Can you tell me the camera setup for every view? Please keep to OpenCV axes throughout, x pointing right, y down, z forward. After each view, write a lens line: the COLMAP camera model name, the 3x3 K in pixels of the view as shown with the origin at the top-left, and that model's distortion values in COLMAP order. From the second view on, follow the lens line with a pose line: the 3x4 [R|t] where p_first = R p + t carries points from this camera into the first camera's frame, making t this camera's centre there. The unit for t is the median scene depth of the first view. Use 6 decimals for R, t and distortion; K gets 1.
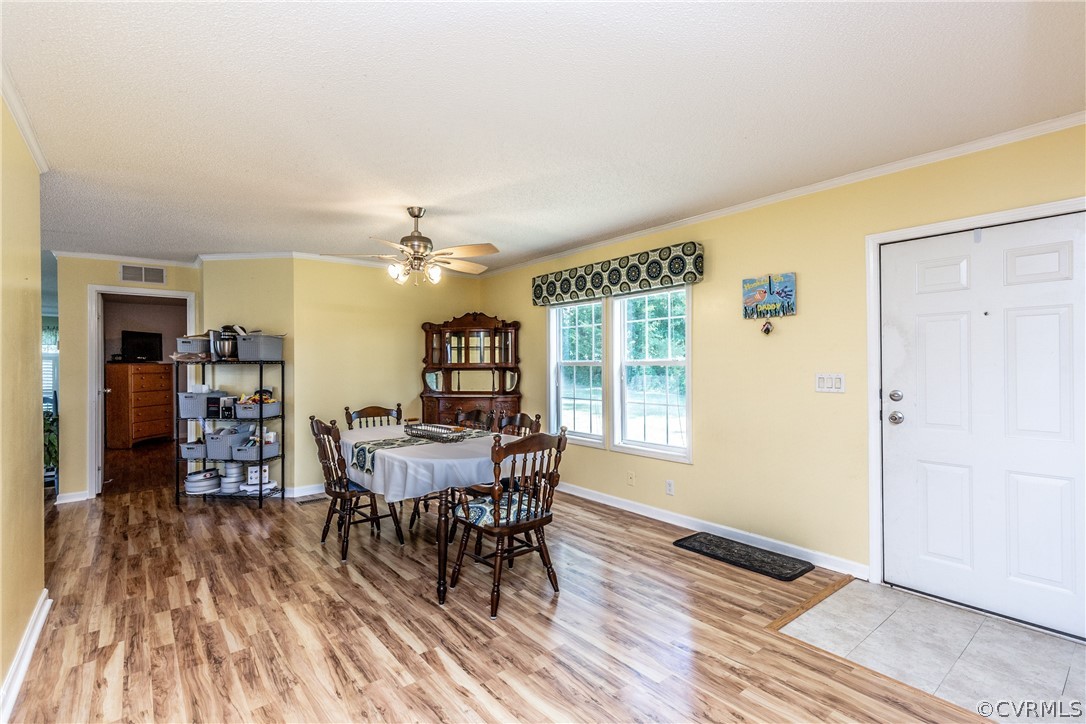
lens RADIAL K [[509.0, 0, 543.0], [0, 509.0, 362.0], [0, 0, 1]] dist [0.017045, 0.000459]
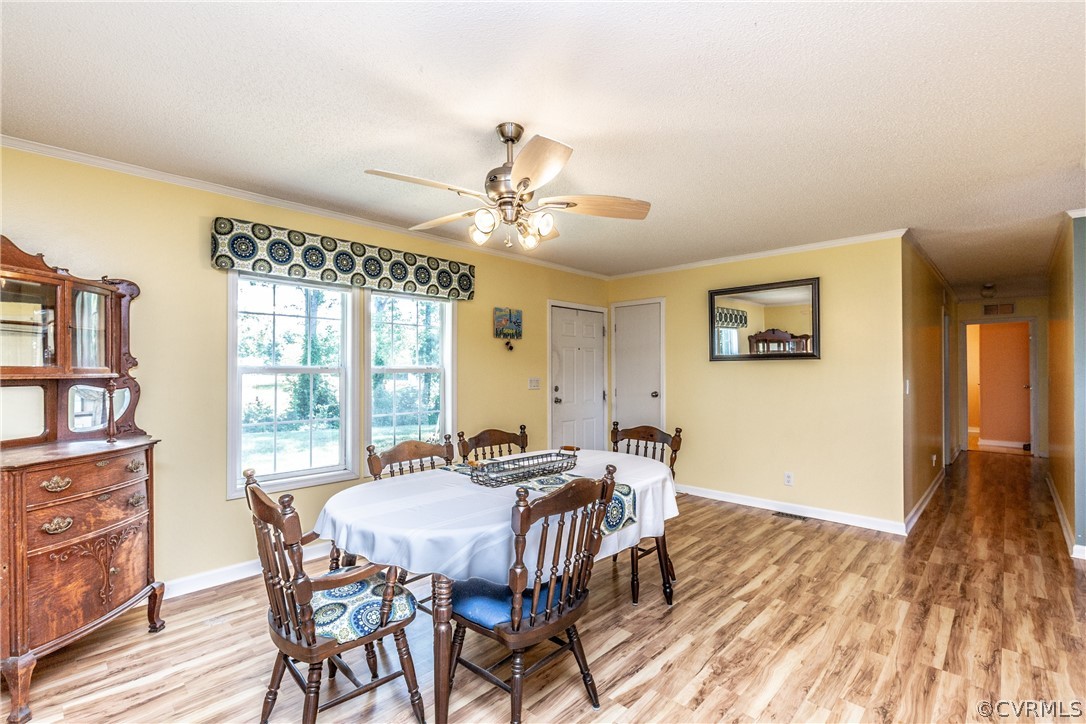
lens RADIAL K [[485.0, 0, 543.0], [0, 485.0, 362.0], [0, 0, 1]] dist [0.003174, 0.001045]
pose [[-0.129358, 0.026717, 0.991238, -1.021007], [0.000353, 0.999638, -0.026897, 0.015191], [-0.991598, -0.003130, -0.129320, 1.237386]]
